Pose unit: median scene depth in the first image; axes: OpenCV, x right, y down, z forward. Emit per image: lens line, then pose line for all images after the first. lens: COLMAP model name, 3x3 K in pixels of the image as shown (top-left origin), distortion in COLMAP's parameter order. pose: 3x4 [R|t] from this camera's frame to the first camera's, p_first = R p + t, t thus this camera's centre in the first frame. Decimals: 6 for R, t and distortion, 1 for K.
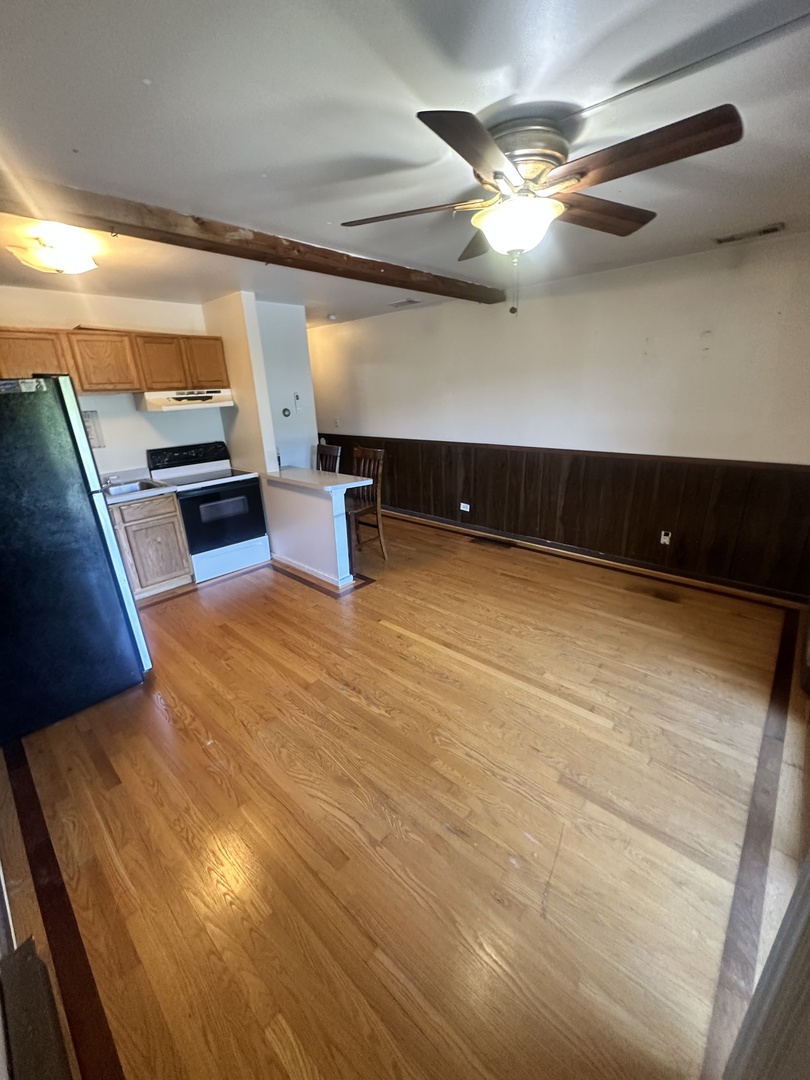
lens RADIAL K [[430.2, 0, 404.0], [0, 430.2, 537.7], [0, 0, 1]] dist [-0.004619, 0.000257]
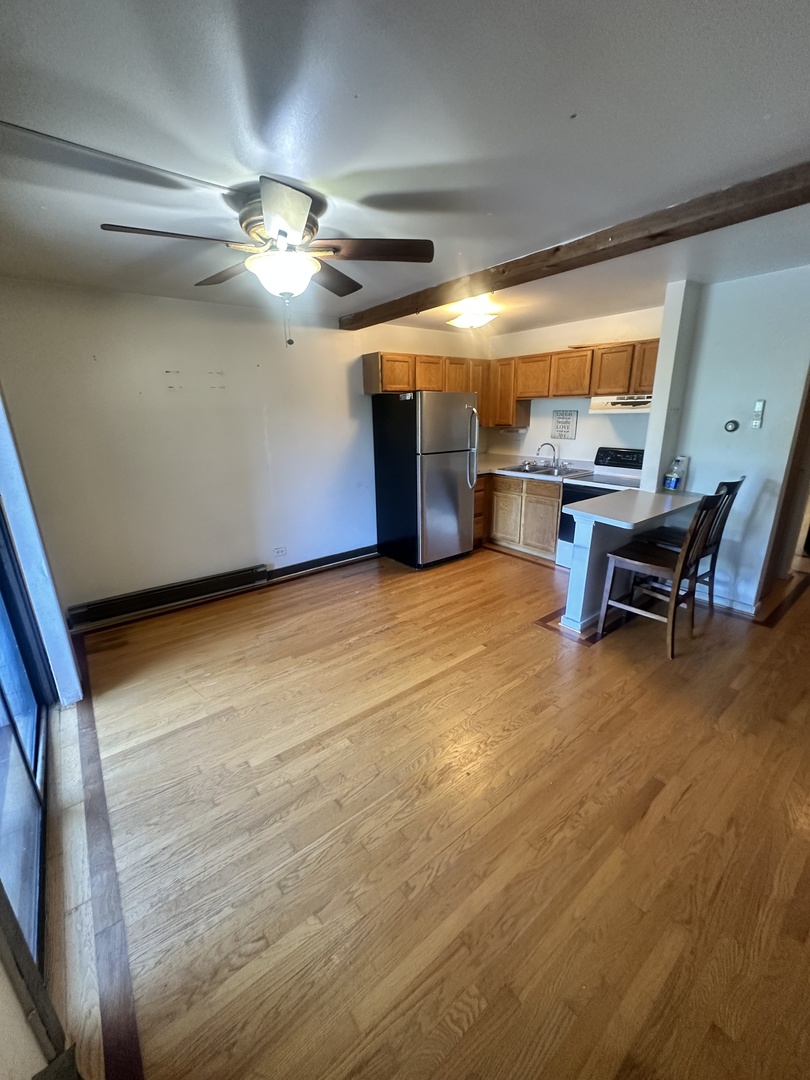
lens RADIAL K [[430.2, 0, 407.2], [0, 430.2, 538.2], [0, 0, 1]] dist [-0.004619, 0.000257]
pose [[-0.152631, 0.323936, -0.933686, 0.843442], [-0.303922, 0.883587, 0.356238, -0.325799], [0.940391, 0.338140, -0.036412, 0.868131]]
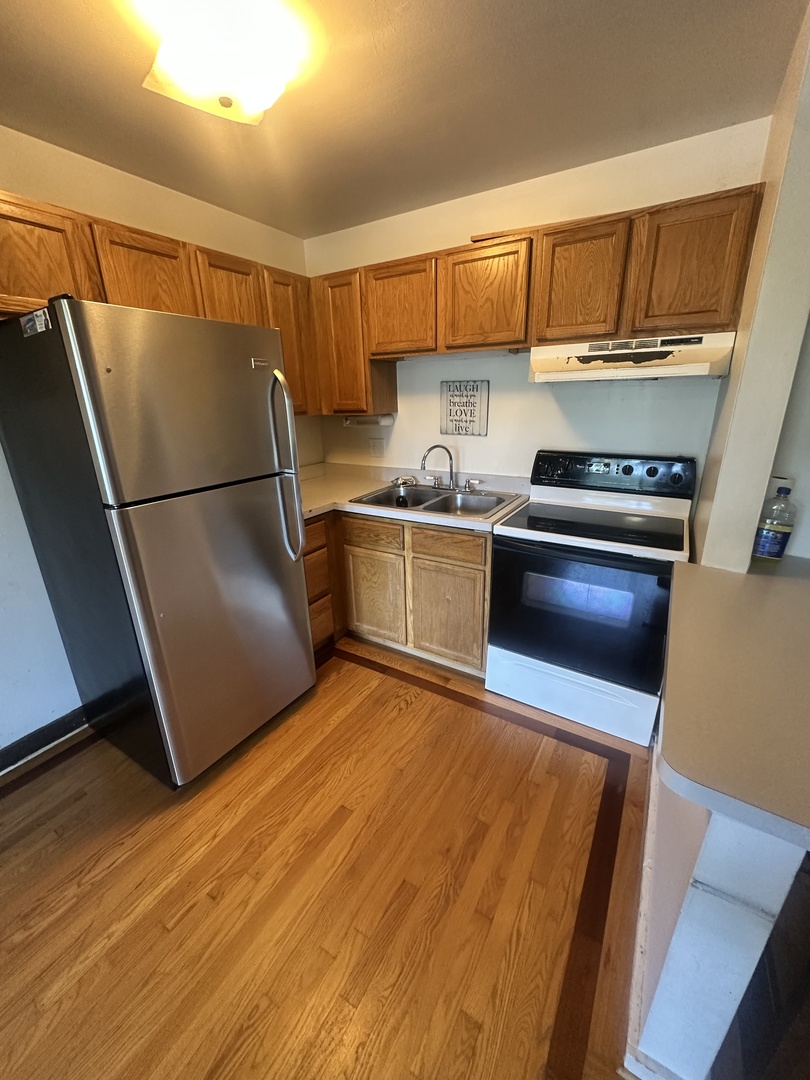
lens RADIAL K [[430.2, 0, 403.3], [0, 430.2, 538.5], [0, 0, 1]] dist [-0.004619, 0.000257]
pose [[0.195123, 0.348084, -0.916932, -0.063623], [-0.309174, 0.909065, 0.279306, -0.271961], [0.930773, 0.228993, 0.284998, 0.926789]]
